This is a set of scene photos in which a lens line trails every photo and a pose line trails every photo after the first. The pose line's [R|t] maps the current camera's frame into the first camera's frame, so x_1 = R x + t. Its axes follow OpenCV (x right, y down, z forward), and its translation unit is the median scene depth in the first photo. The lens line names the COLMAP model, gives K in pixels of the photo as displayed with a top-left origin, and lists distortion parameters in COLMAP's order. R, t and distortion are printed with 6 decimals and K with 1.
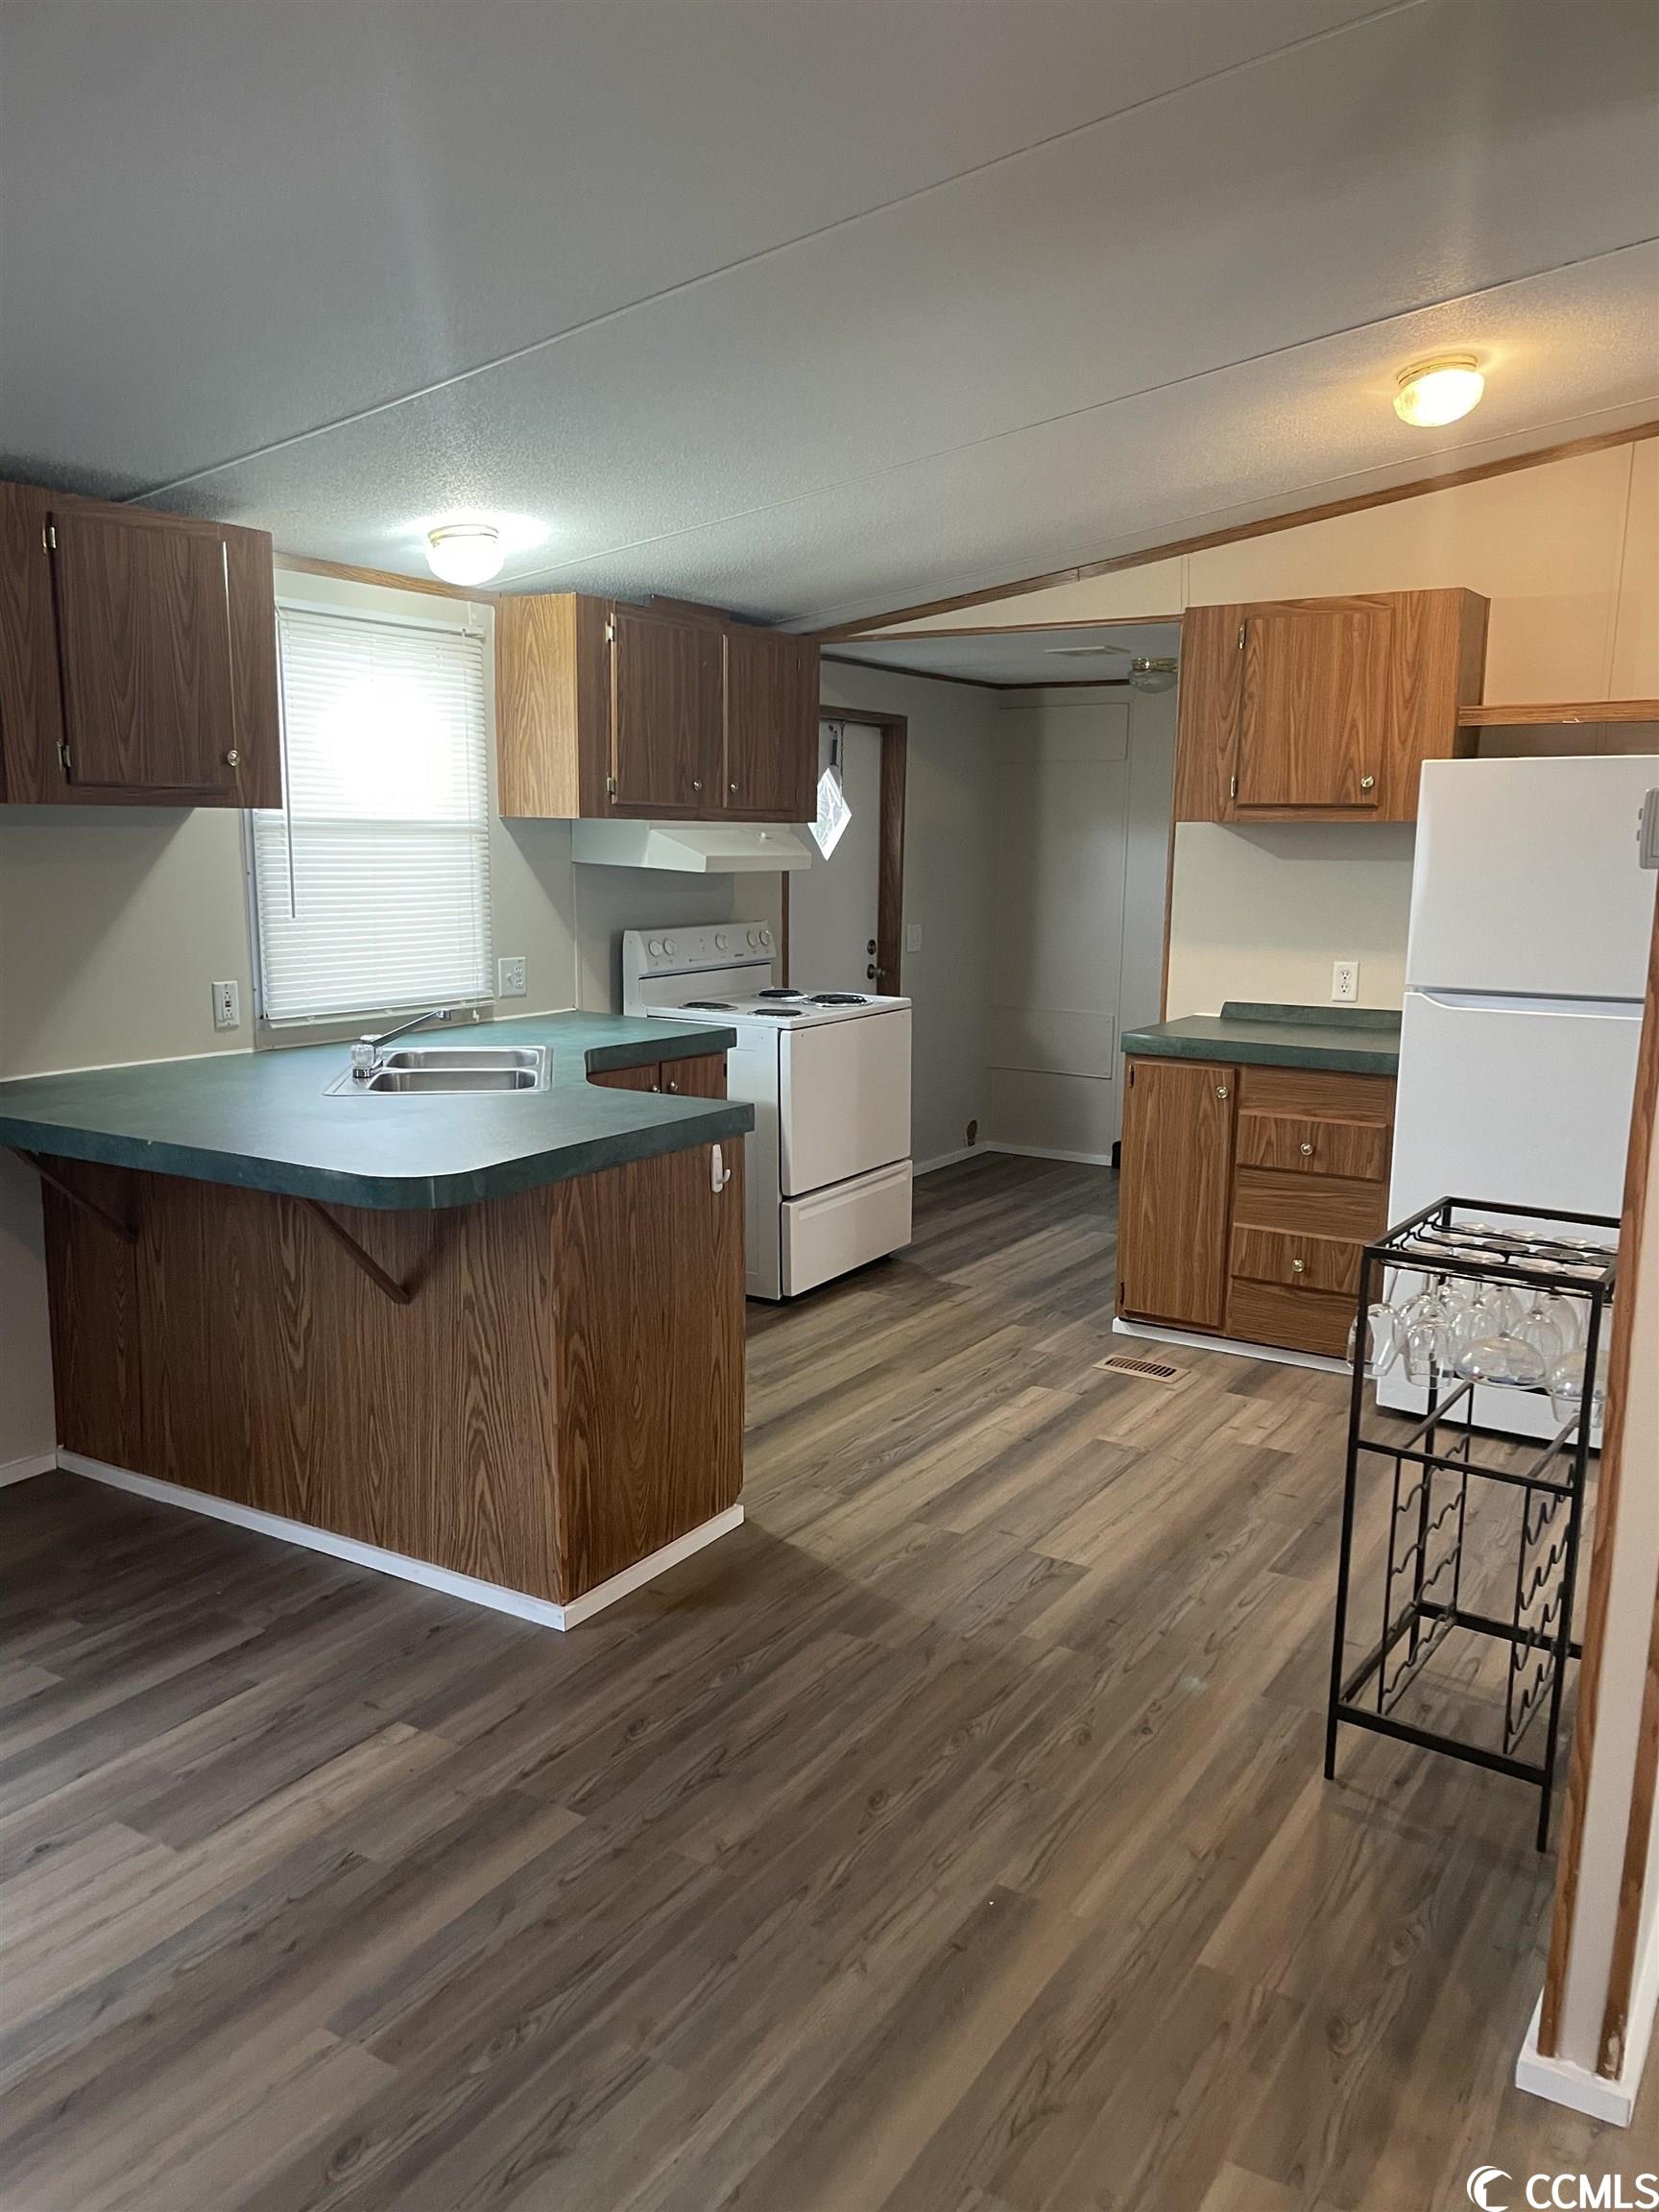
lens RADIAL K [[1664.8, 0, 833.3], [0, 1664.8, 1119.5], [0, 0, 1]] dist [0.072212, -0.060997]
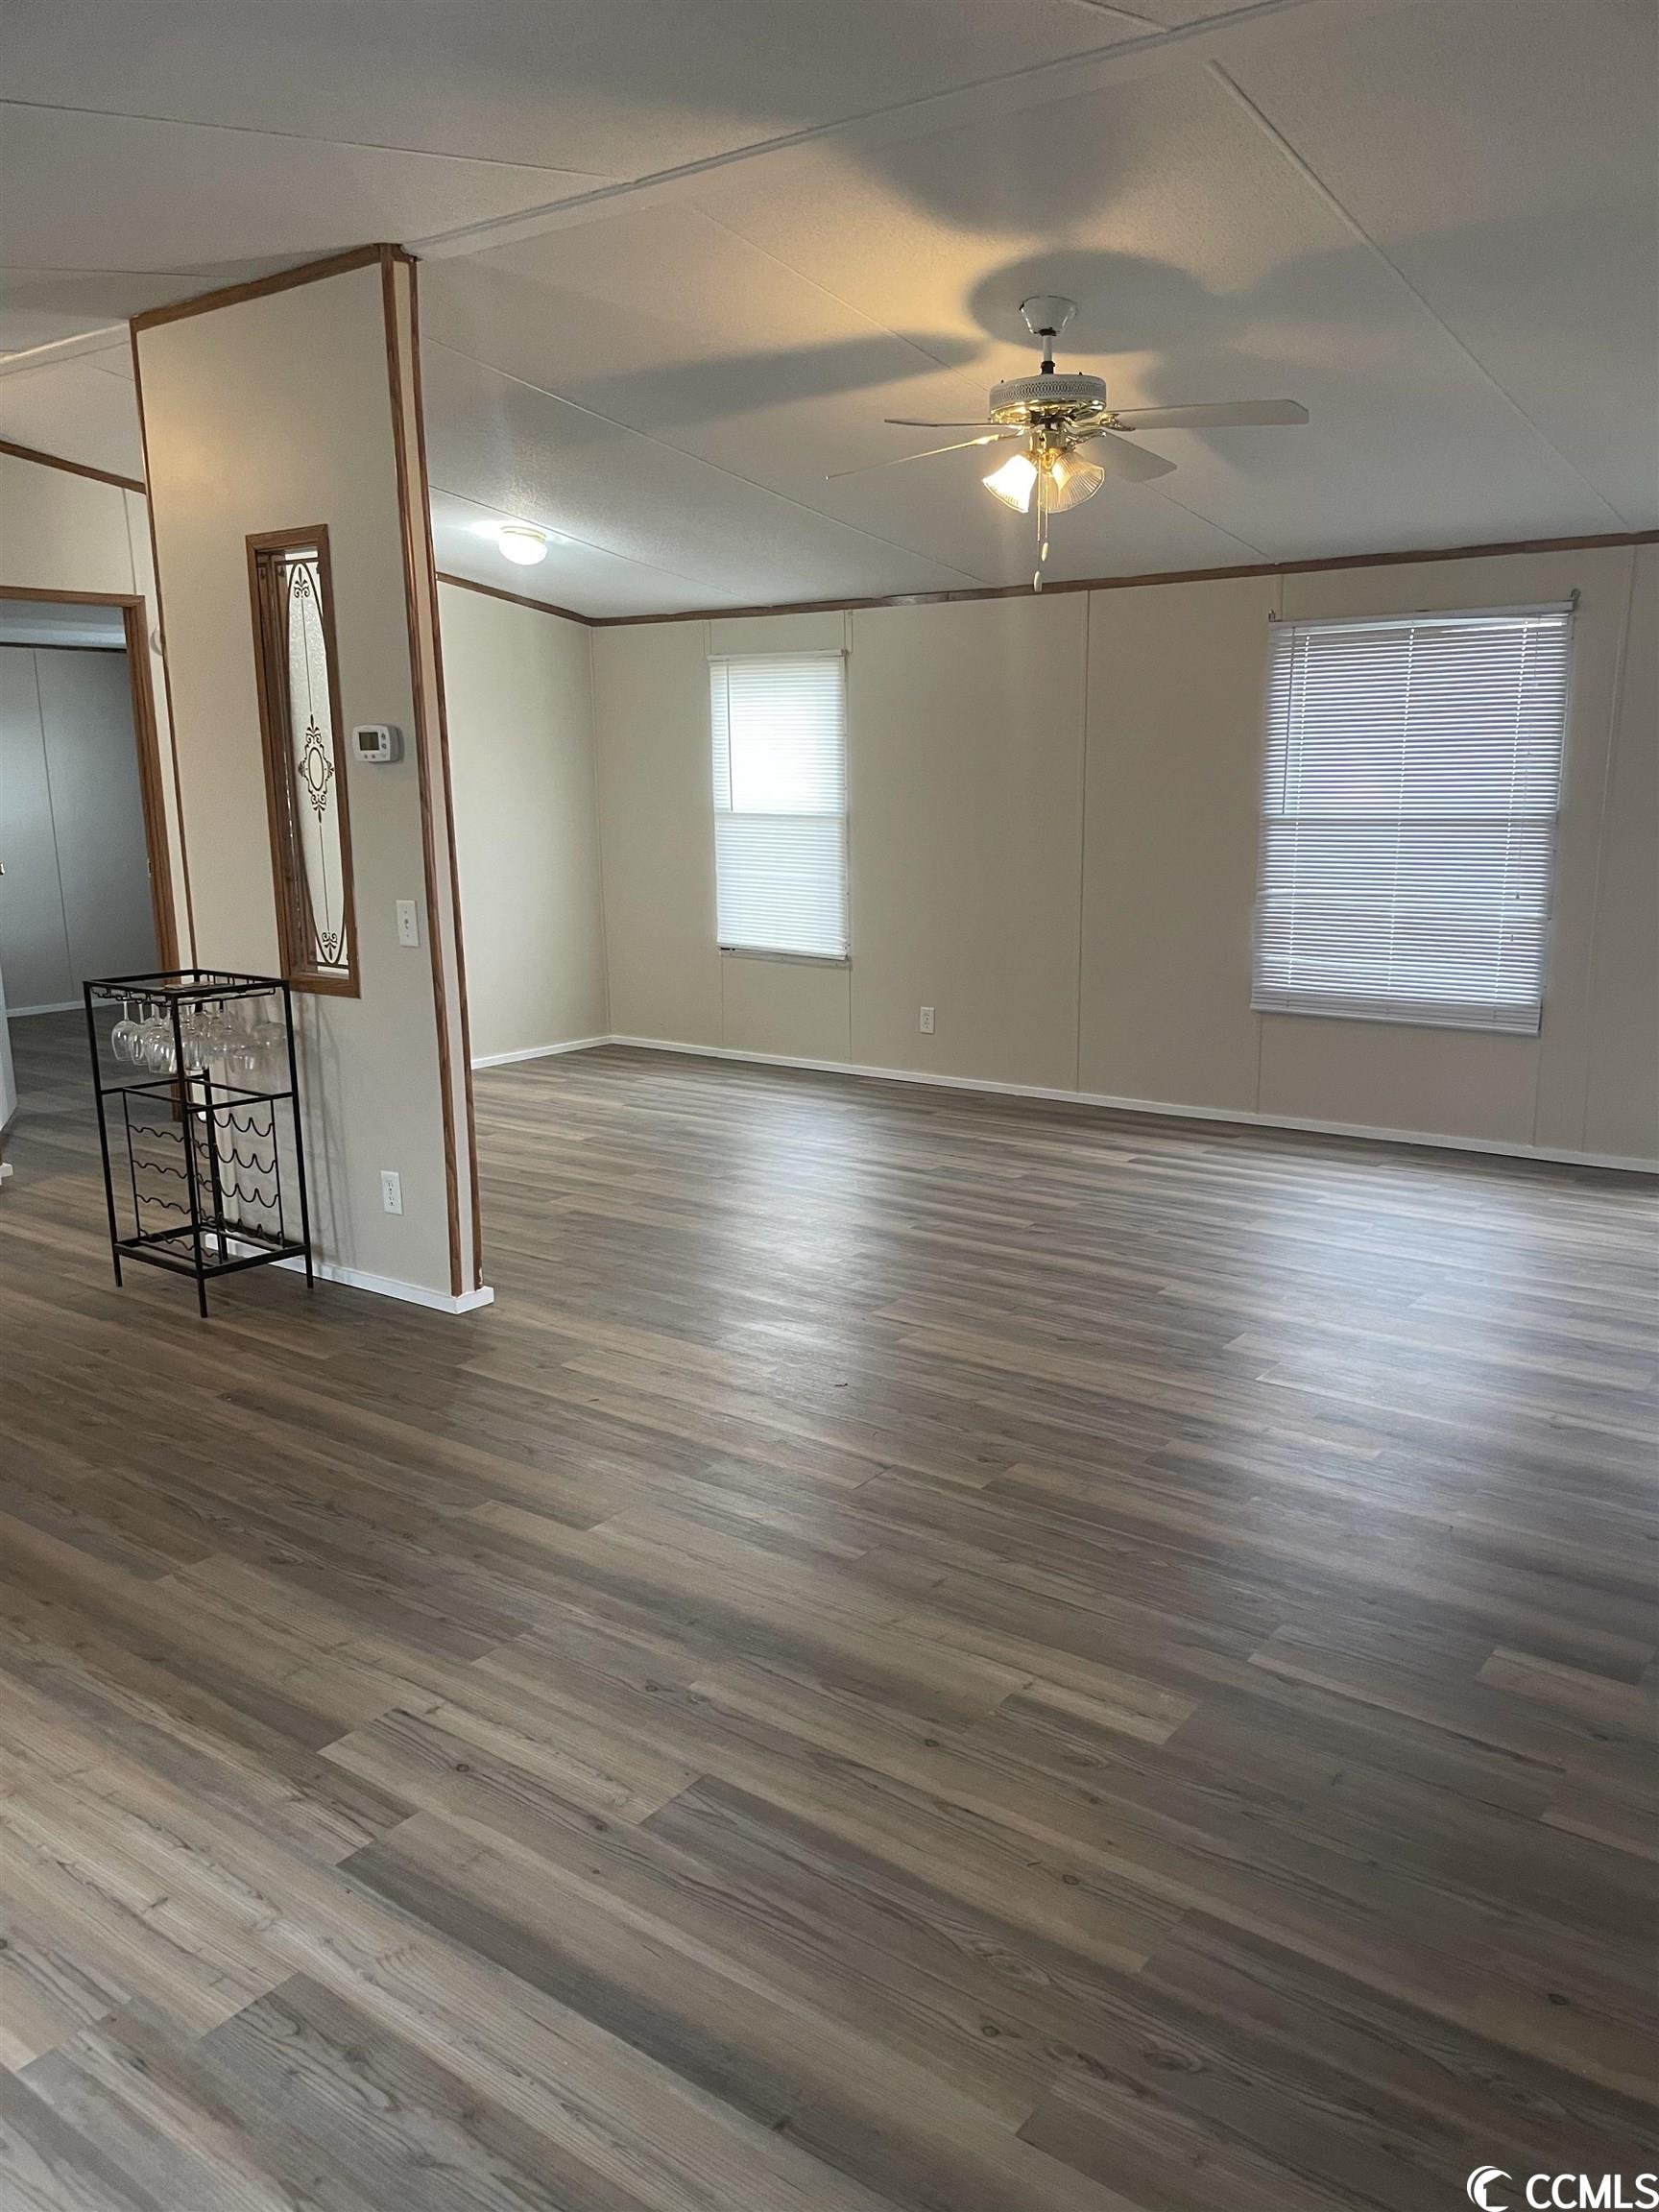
lens RADIAL K [[1664.8, 0, 835.9], [0, 1664.8, 1126.9], [0, 0, 1]] dist [0.072212, -0.060997]
pose [[0.085676, -0.225406, 0.970490, -0.970974], [0.188695, 0.960114, 0.206338, -0.016790], [-0.978291, 0.165448, 0.124792, 0.111774]]
